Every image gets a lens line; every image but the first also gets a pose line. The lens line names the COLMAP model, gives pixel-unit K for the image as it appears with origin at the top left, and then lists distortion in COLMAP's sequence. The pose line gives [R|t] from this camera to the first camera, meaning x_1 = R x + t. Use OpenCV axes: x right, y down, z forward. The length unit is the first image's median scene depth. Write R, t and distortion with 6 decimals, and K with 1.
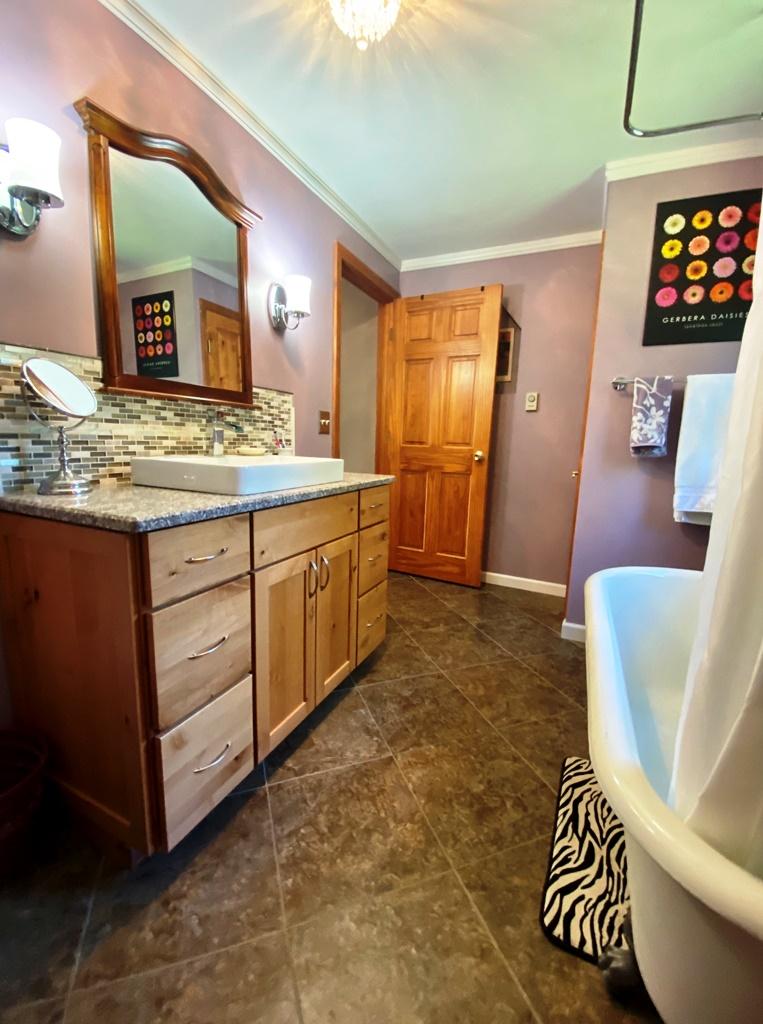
lens RADIAL K [[417.3, 0, 381.5], [0, 417.3, 512.0], [0, 0, 1]] dist [0.048963, -0.033746]
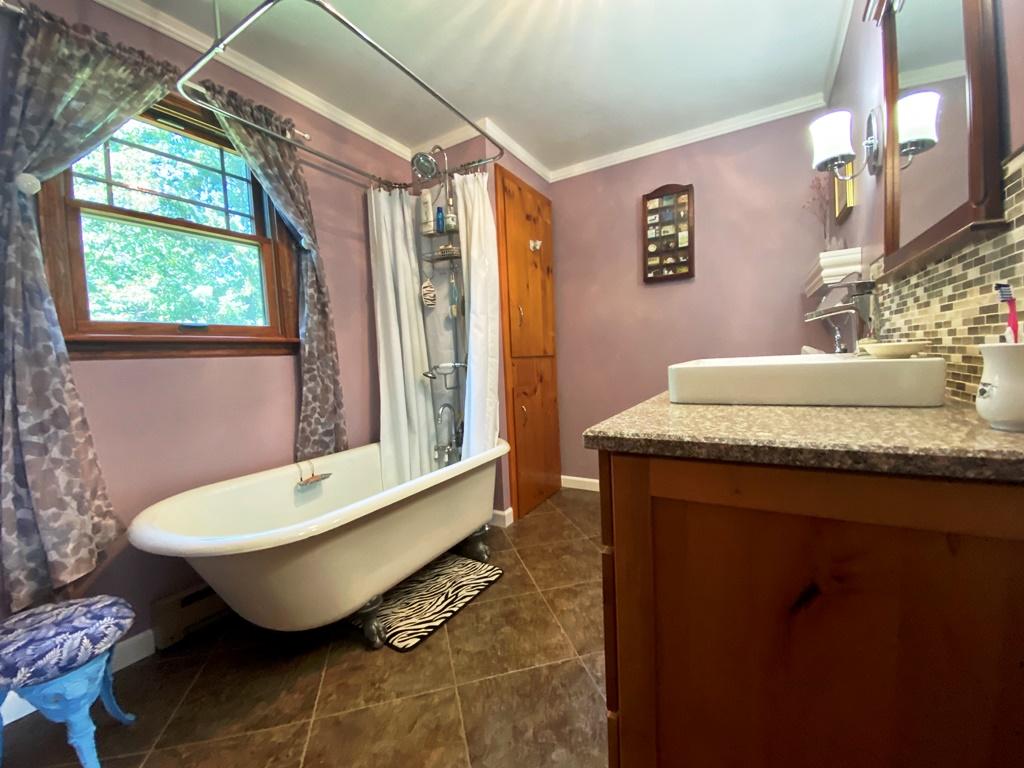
lens RADIAL K [[417.3, 0, 509.0], [0, 417.3, 384.1], [0, 0, 1]] dist [0.048963, -0.033746]
pose [[-0.994638, 0.013983, 0.102466, 0.087816], [0.037815, 0.971376, 0.234518, -0.317134], [-0.096253, 0.237135, -0.966696, 2.037413]]
